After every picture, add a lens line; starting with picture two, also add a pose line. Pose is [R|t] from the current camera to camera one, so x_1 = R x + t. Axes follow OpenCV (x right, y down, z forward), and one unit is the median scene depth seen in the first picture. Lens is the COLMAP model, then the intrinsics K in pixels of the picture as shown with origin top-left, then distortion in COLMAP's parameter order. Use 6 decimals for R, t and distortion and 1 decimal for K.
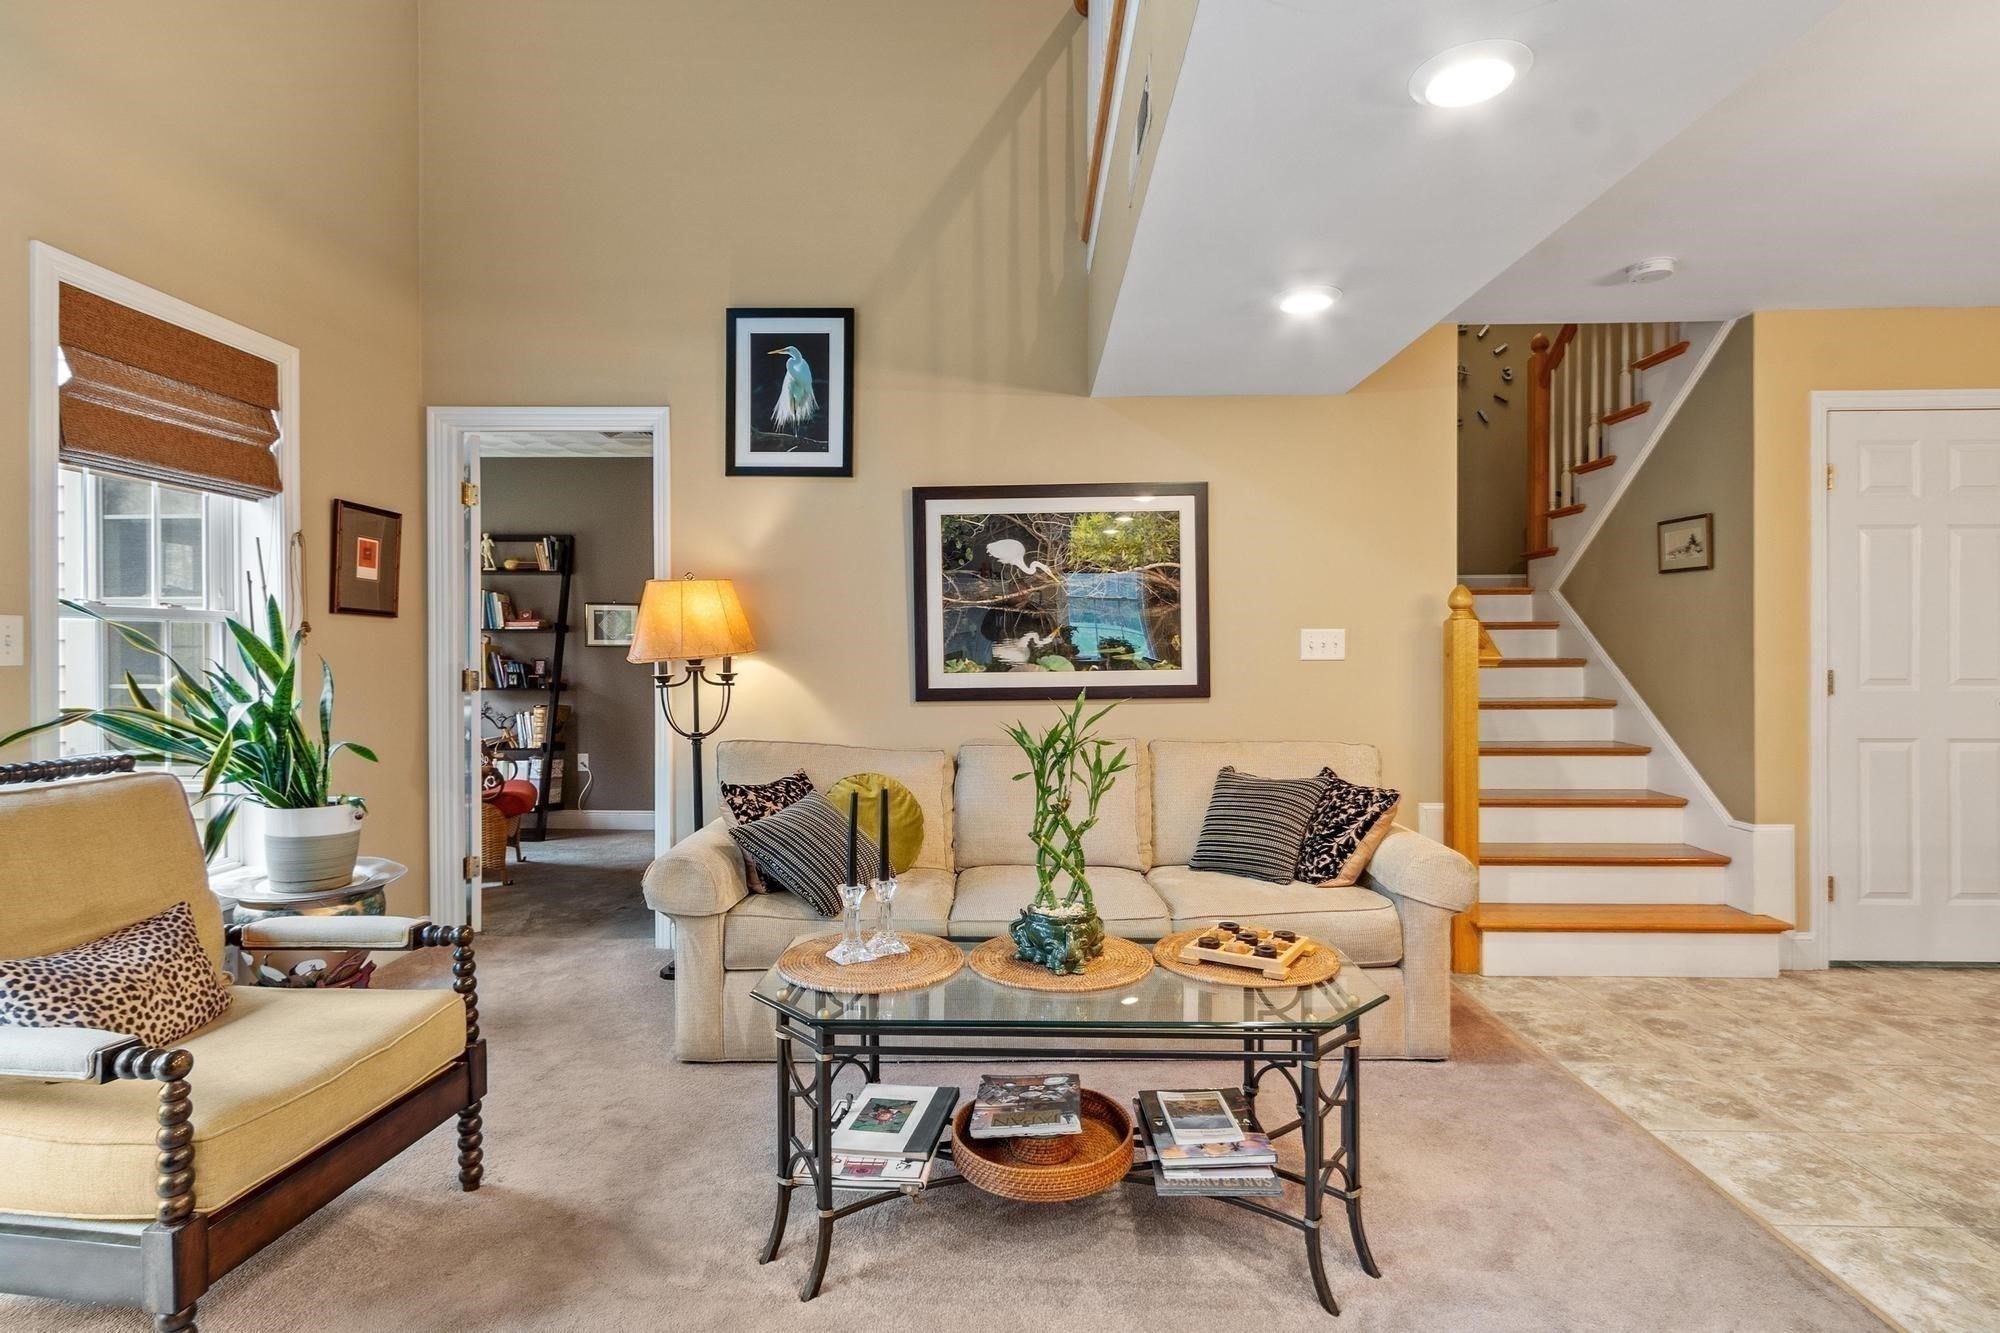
lens RADIAL K [[978.7, 0, 997.5], [0, 978.7, 654.8], [0, 0, 1]] dist [-0.001555, -0.000643]
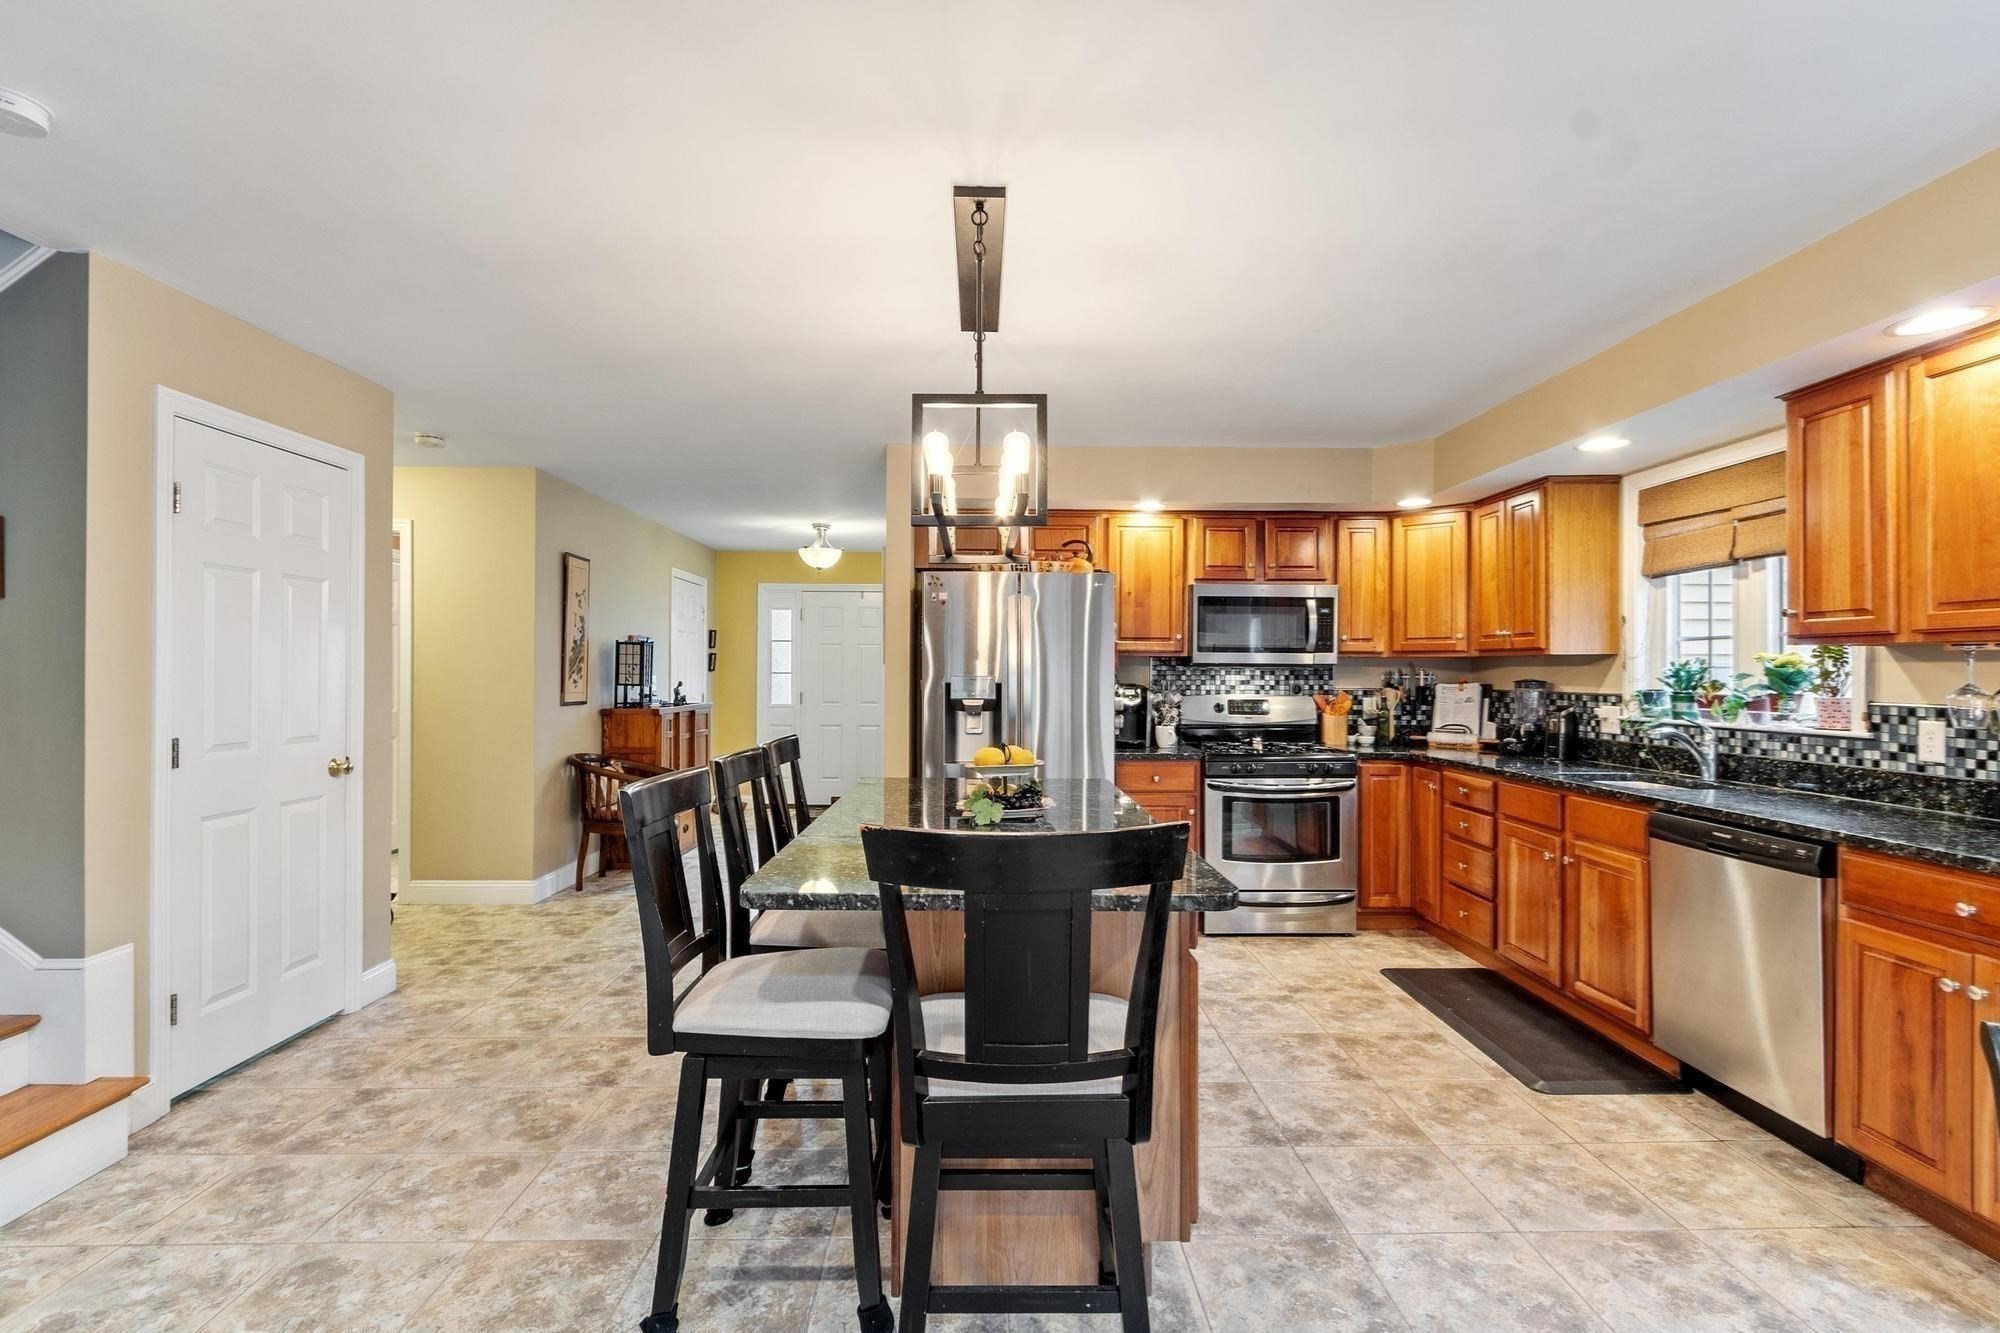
lens RADIAL K [[926.5, 0, 1000.0], [0, 926.5, 666.5], [0, 0, 1]] dist [-0.001123, -0.000719]
pose [[-0.054440, 0.006744, 0.998494, 0.054347], [0.004859, 0.999967, -0.006489, -0.034753], [-0.998505, 0.004499, -0.054471, 0.363035]]
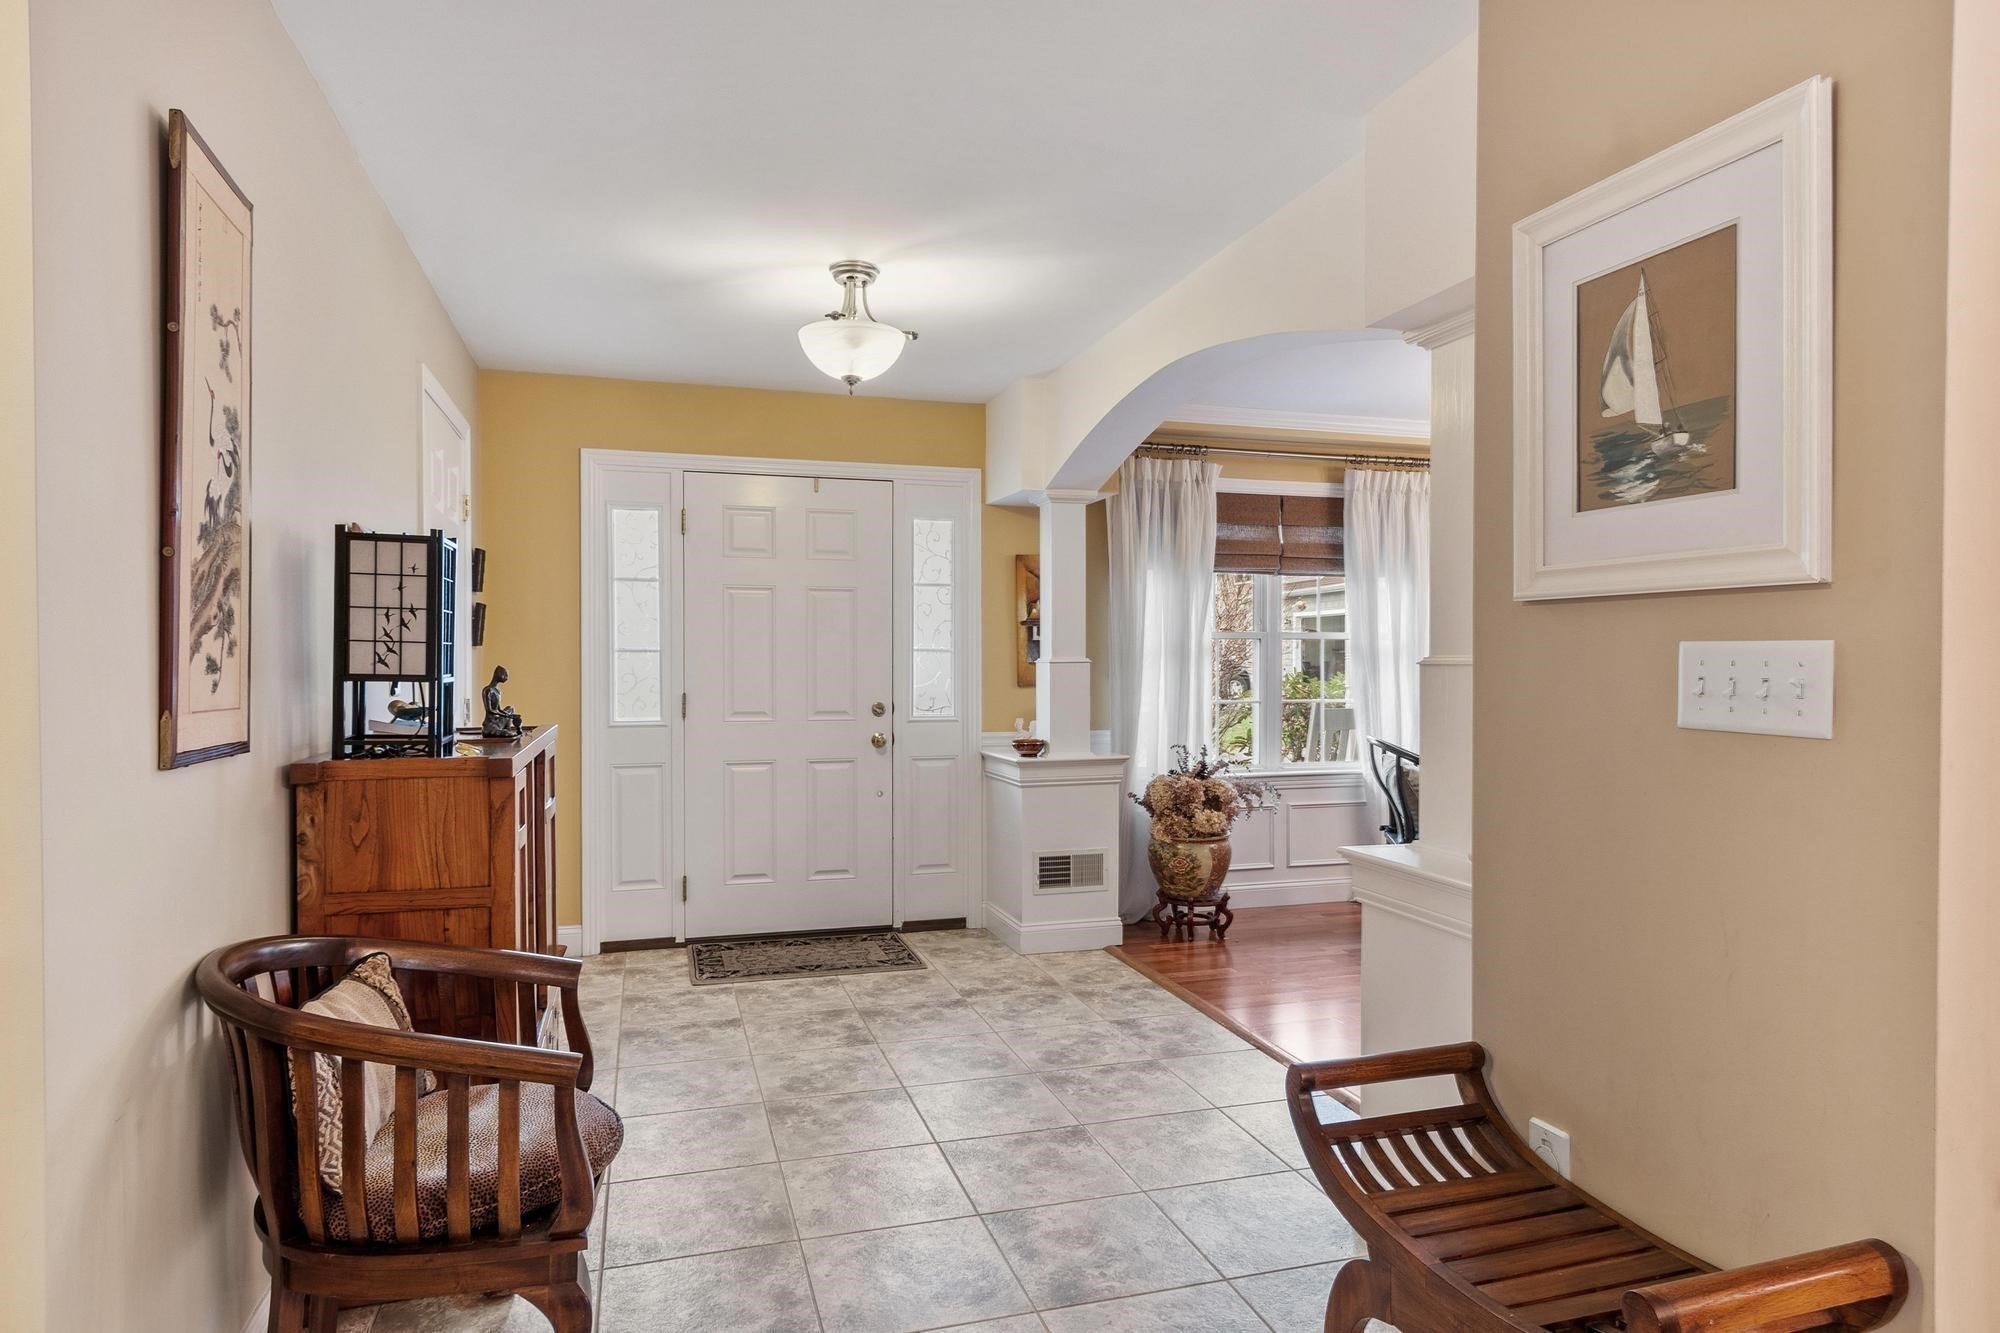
lens RADIAL K [[1150.2, 0, 1000.5], [0, 1150.2, 669.9], [0, 0, 1]] dist [-0.002094, -0.000539]
pose [[-0.328120, -0.007652, 0.944605, 1.091842], [0.006077, 0.999929, 0.010211, -0.024277], [-0.944616, 0.009091, -0.328051, 0.840492]]
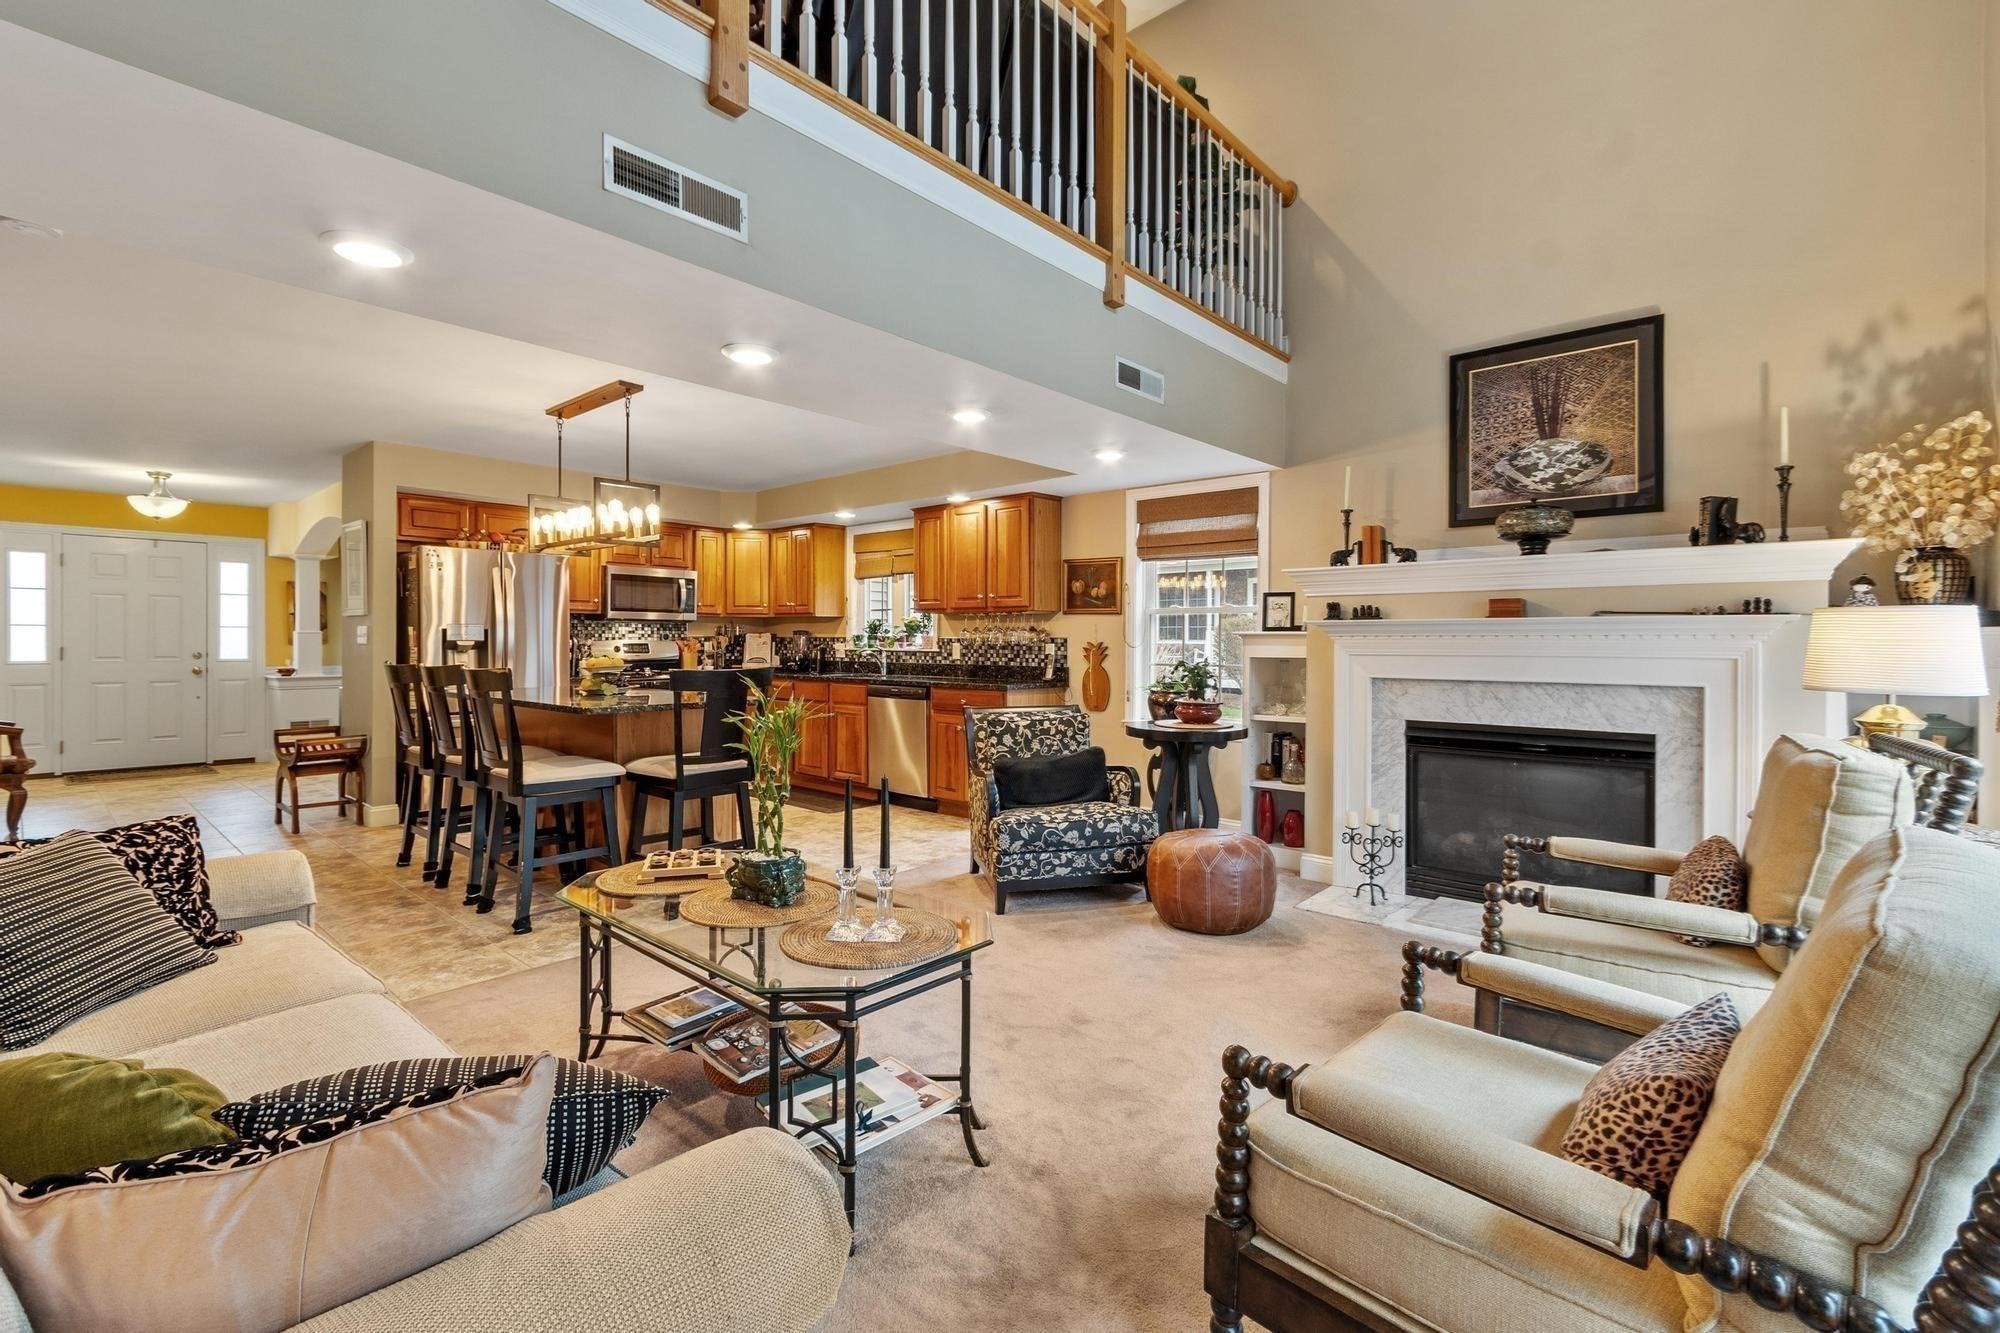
lens RADIAL K [[873.6, 0, 991.1], [0, 873.6, 636.7], [0, 0, 1]] dist [0.003137, 0.000438]
pose [[-0.769766, 0.001082, 0.638326, -0.470083], [0.002357, 0.999997, 0.001147, -0.007144], [-0.638322, 0.002387, -0.769766, 0.938949]]
